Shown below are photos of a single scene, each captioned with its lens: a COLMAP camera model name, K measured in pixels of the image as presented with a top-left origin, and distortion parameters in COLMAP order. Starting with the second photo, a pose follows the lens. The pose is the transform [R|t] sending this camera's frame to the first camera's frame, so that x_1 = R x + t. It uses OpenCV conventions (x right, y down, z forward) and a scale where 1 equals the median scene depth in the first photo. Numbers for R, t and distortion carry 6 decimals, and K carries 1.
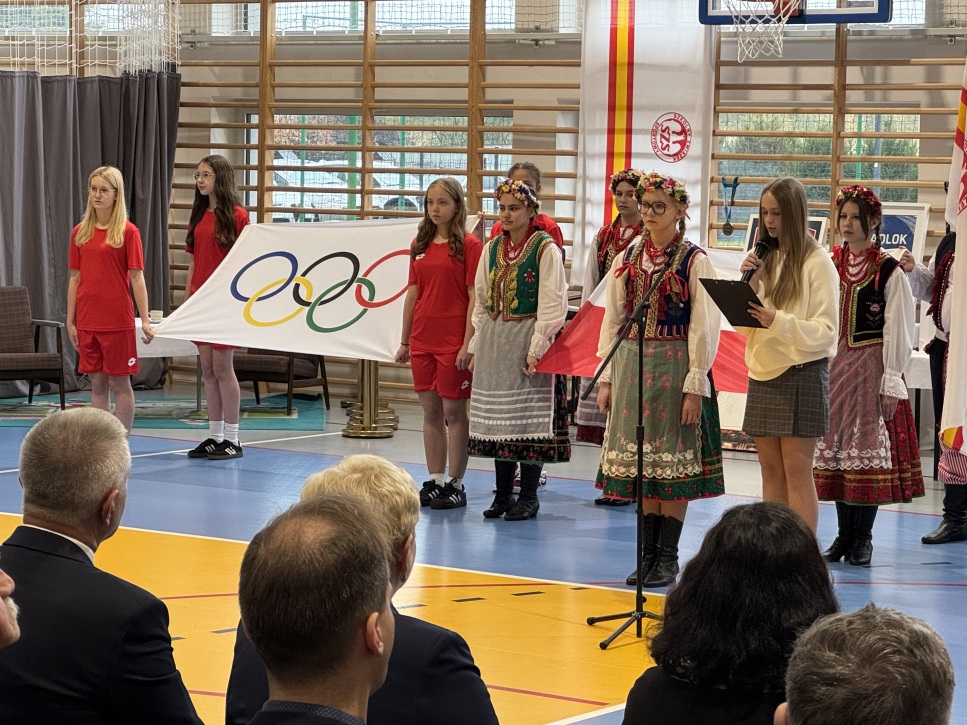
lens RADIAL K [[3052.6, 0, 488.3], [0, 3052.6, 362.2], [0, 0, 1]] dist [-0.015276, 0.000000]
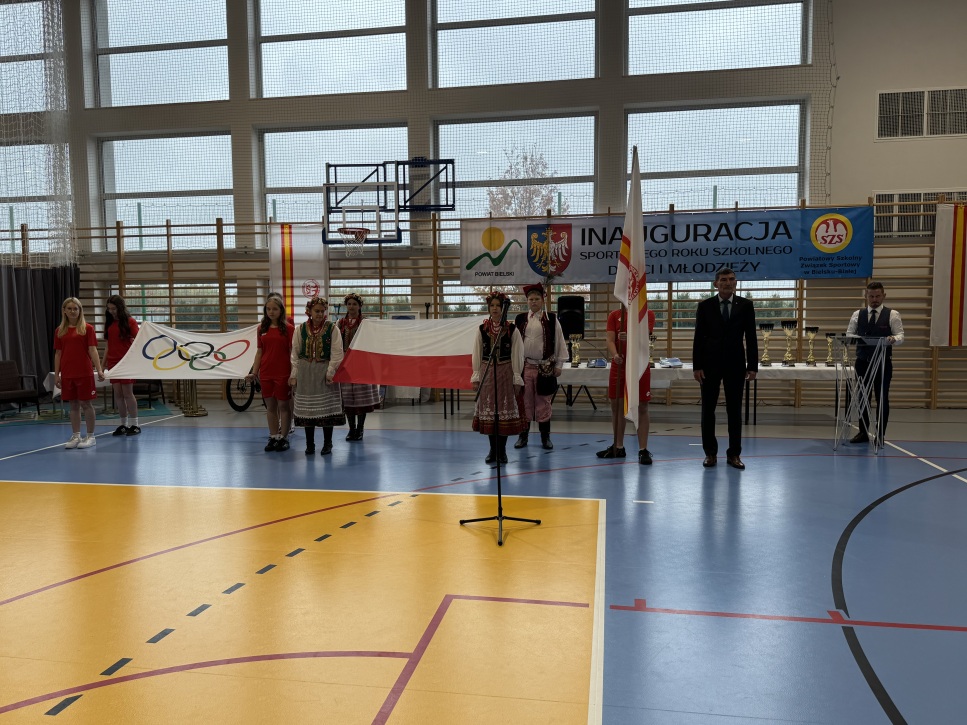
lens RADIAL K [[746.6, 0, 475.5], [0, 746.6, 354.2], [0, 0, 1]] dist [0.081114, -0.034344]
pose [[0.895264, -0.049680, 0.442757, -0.101722], [0.056983, 0.998370, -0.003198, -0.008677], [-0.441876, 0.028092, 0.896636, 0.380621]]
